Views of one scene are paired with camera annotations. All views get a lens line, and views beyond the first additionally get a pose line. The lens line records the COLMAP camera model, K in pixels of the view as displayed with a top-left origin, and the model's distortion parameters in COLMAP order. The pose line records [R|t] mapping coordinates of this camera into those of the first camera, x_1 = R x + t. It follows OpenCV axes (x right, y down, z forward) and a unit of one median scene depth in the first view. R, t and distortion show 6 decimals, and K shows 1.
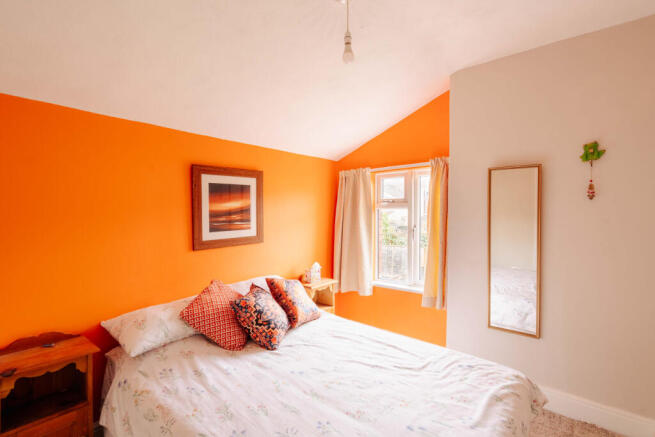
lens RADIAL K [[305.5, 0, 327.3], [0, 305.5, 215.7], [0, 0, 1]] dist [-0.002466, 0.000470]
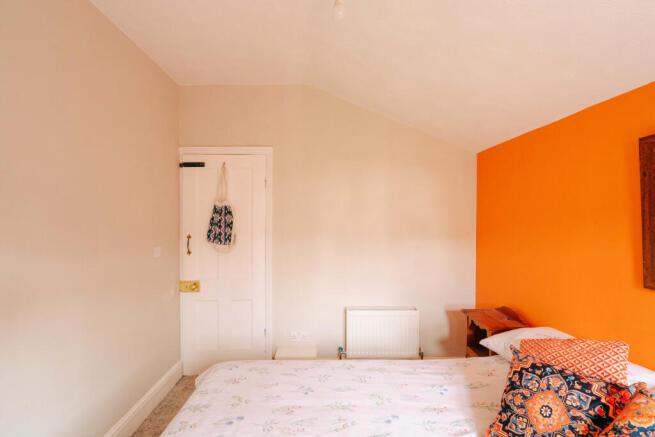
lens RADIAL K [[305.5, 0, 328.3], [0, 305.5, 217.8], [0, 0, 1]] dist [-0.002466, 0.000470]
pose [[-0.761956, -0.002763, -0.647623, 0.607059], [-0.016324, 0.999755, 0.014942, -0.024082], [0.647423, 0.021957, -0.761815, 1.656574]]
